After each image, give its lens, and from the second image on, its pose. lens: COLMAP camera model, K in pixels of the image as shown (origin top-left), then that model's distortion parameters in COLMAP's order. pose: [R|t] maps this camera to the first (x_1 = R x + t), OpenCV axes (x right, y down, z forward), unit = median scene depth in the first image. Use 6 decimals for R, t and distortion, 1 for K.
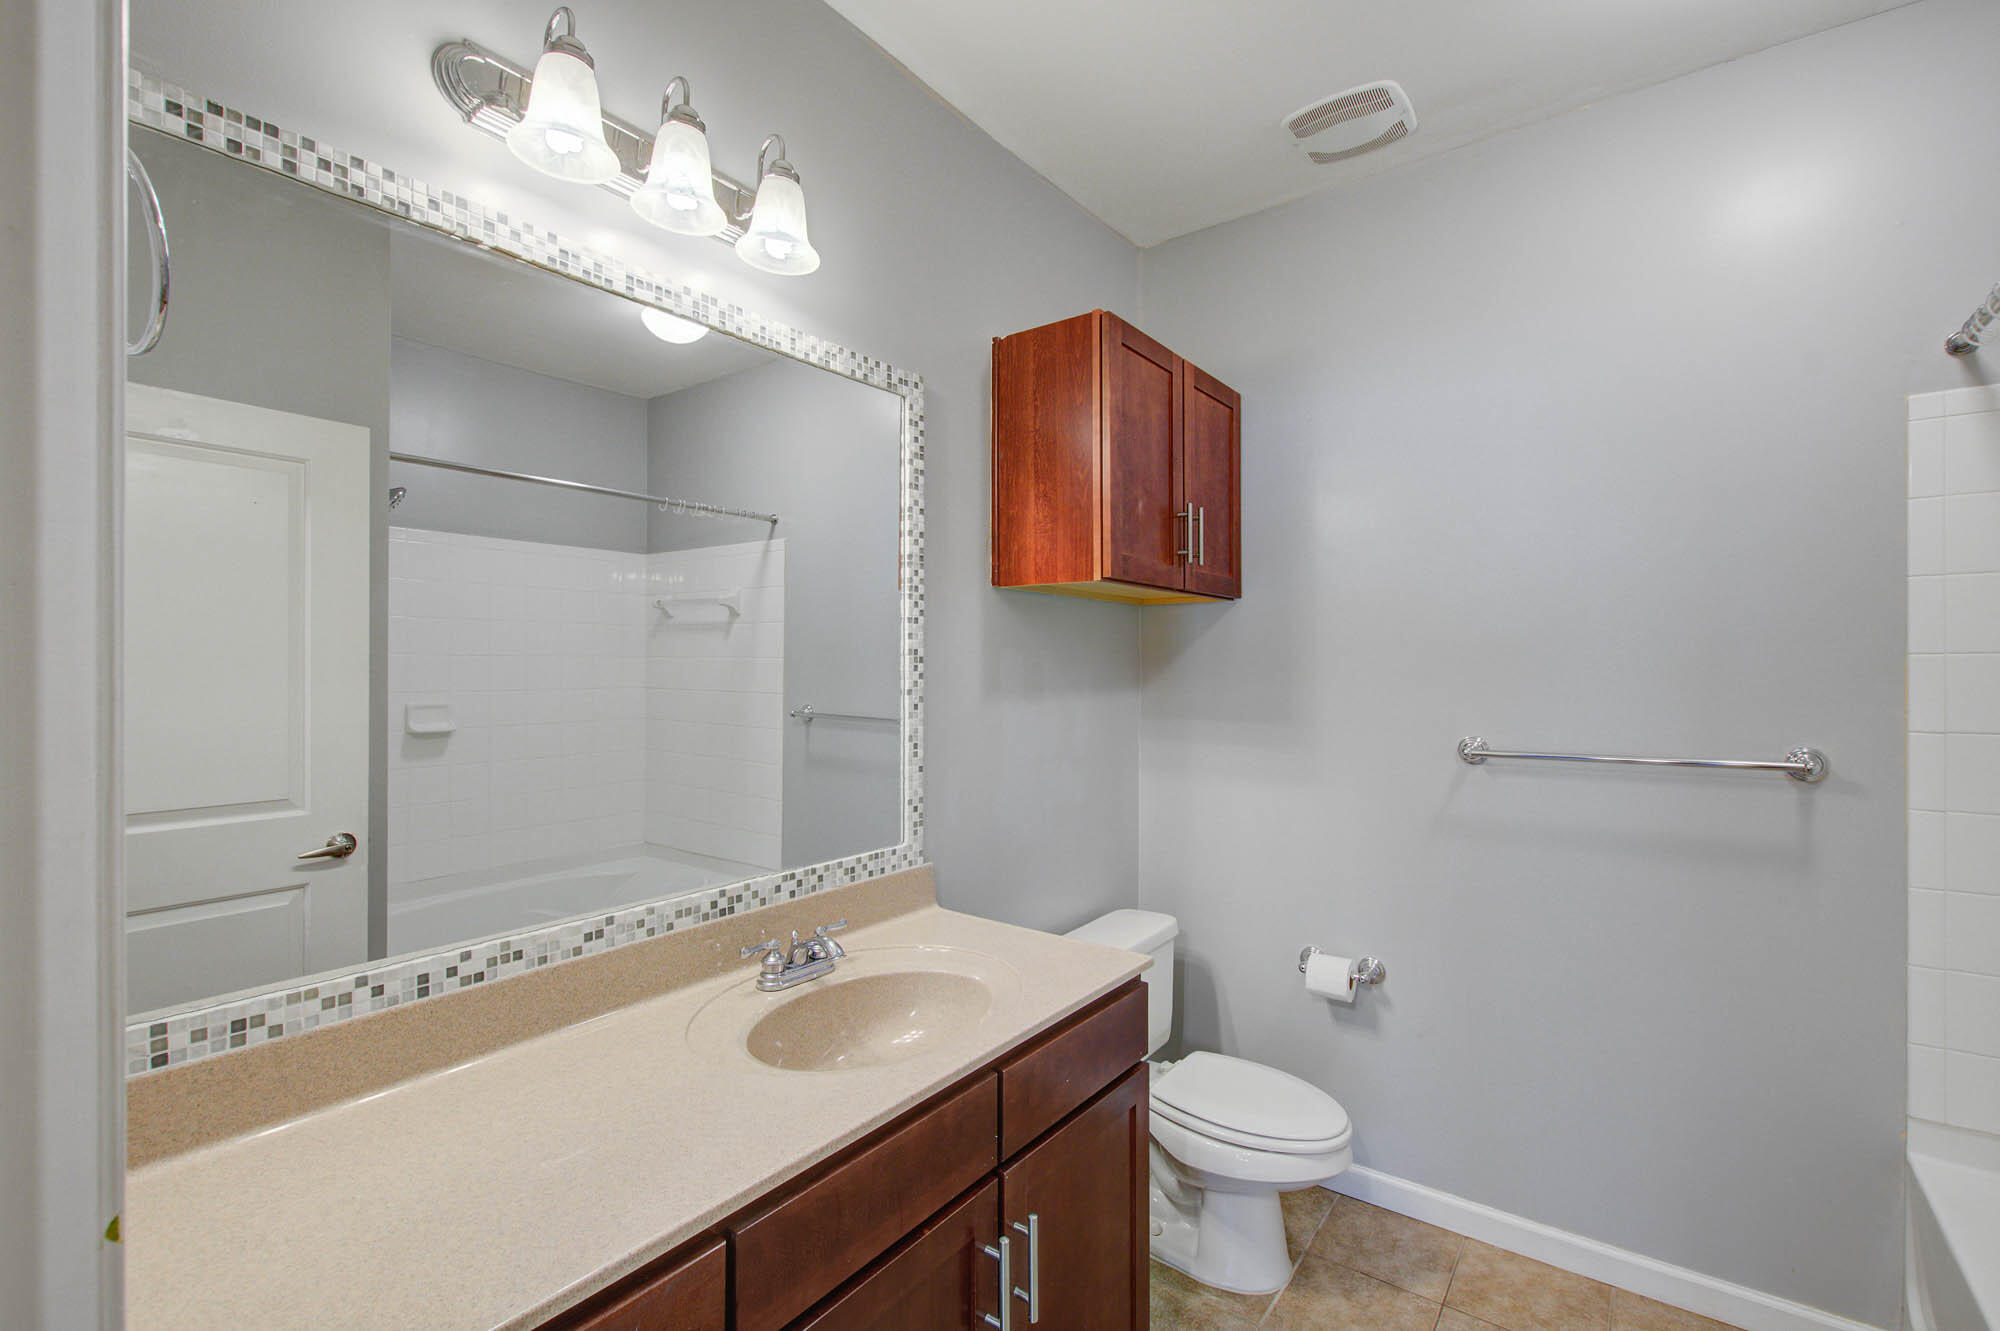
lens RADIAL K [[887.4, 0, 1000.0], [0, 887.4, 665.5], [0, 0, 1]] dist [0.009744, -0.000289]
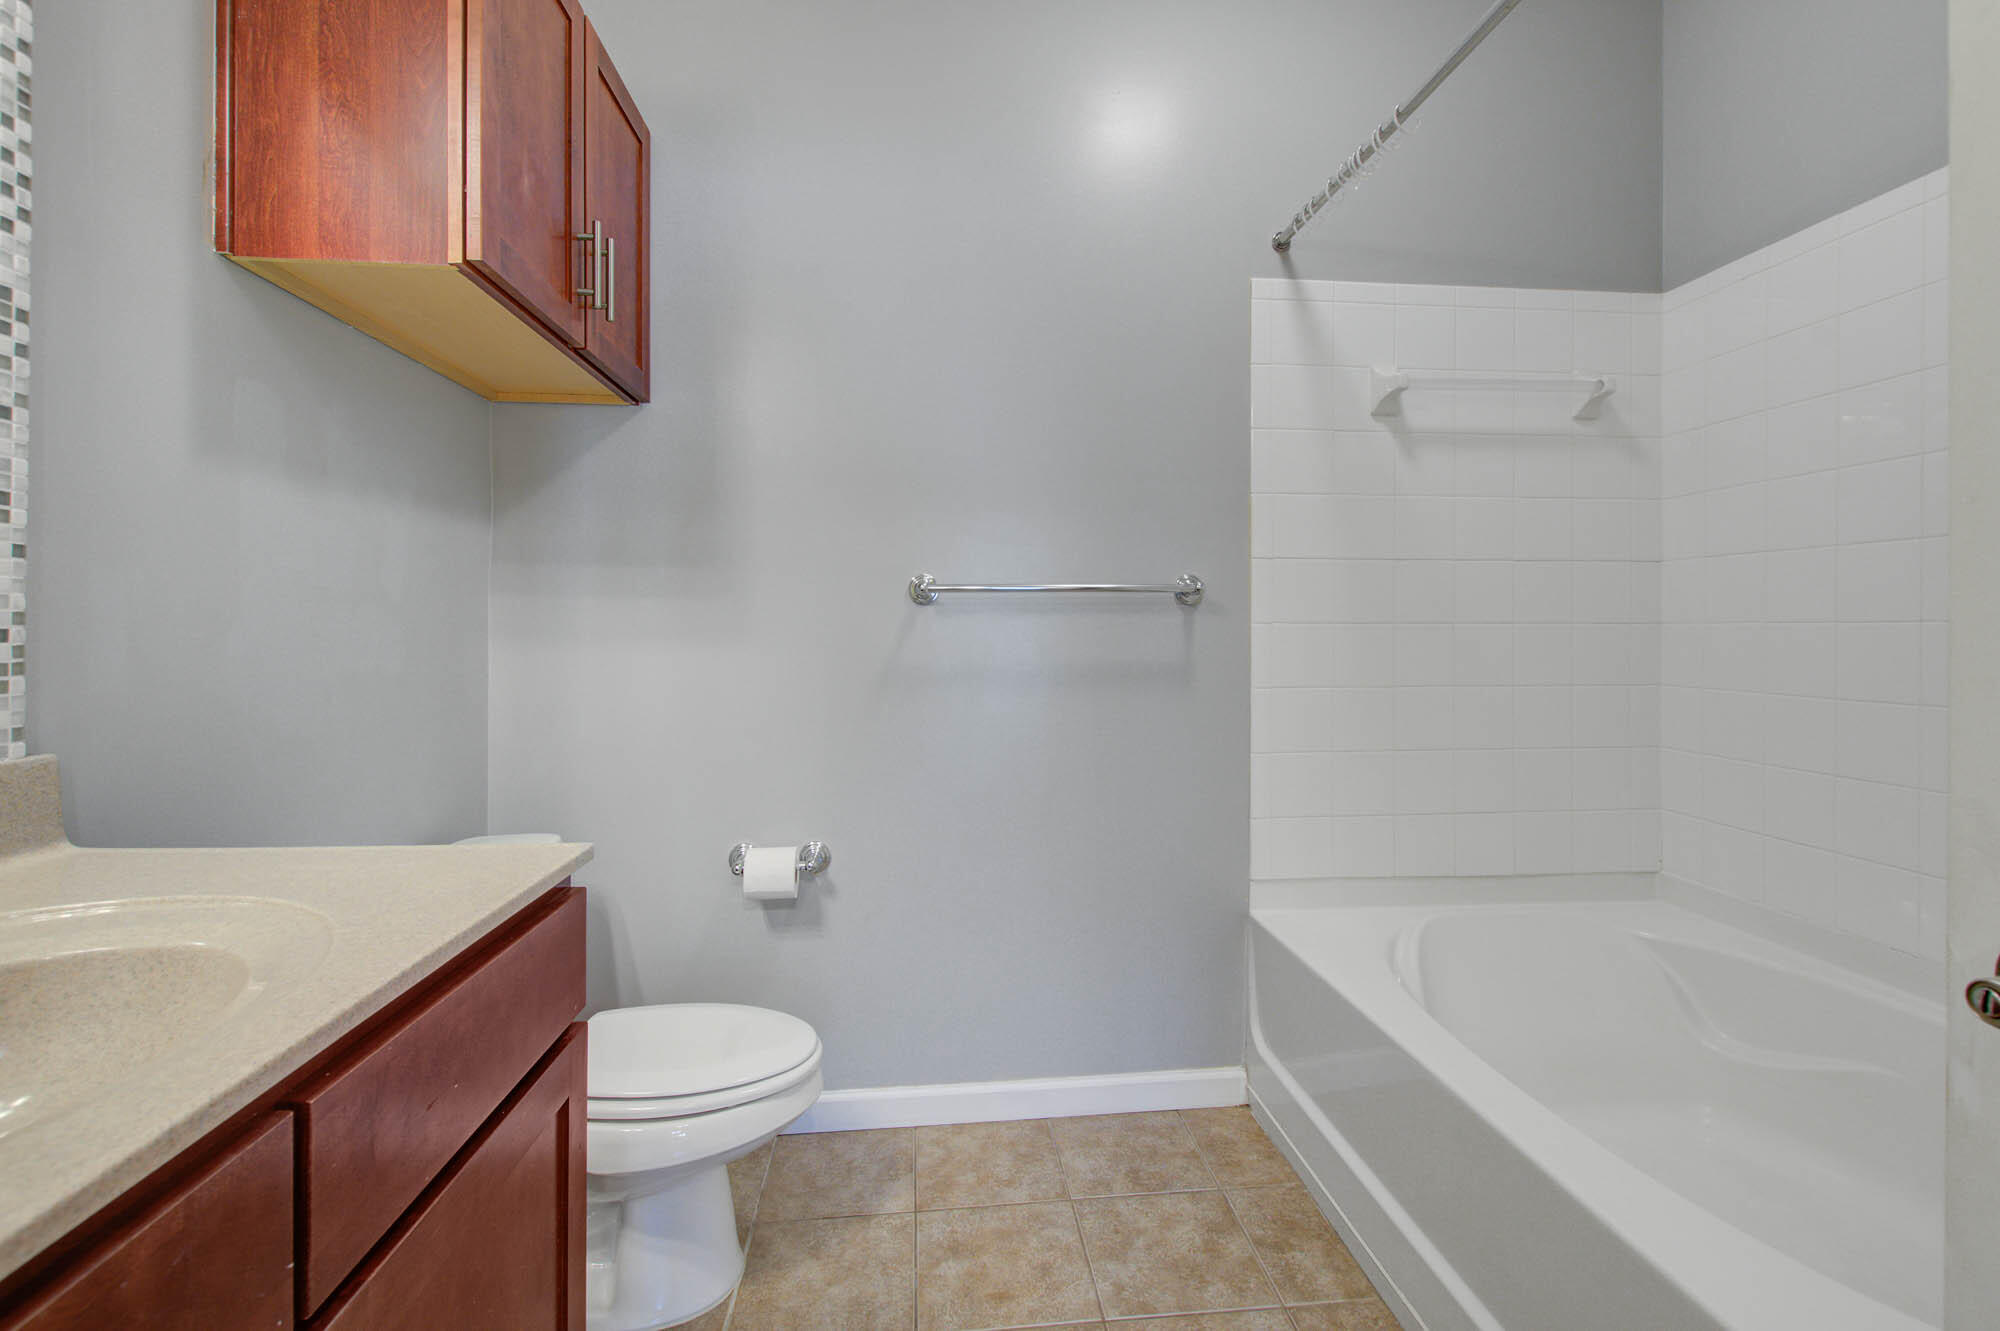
lens RADIAL K [[897.0, 0, 1013.8], [0, 897.0, 629.5], [0, 0, 1]] dist [0.002285, -0.003999]
pose [[0.733353, 0.002242, 0.679844, -0.024086], [-0.006075, 0.999976, 0.003255, 0.142171], [-0.679821, -0.006517, 0.733350, 0.289428]]
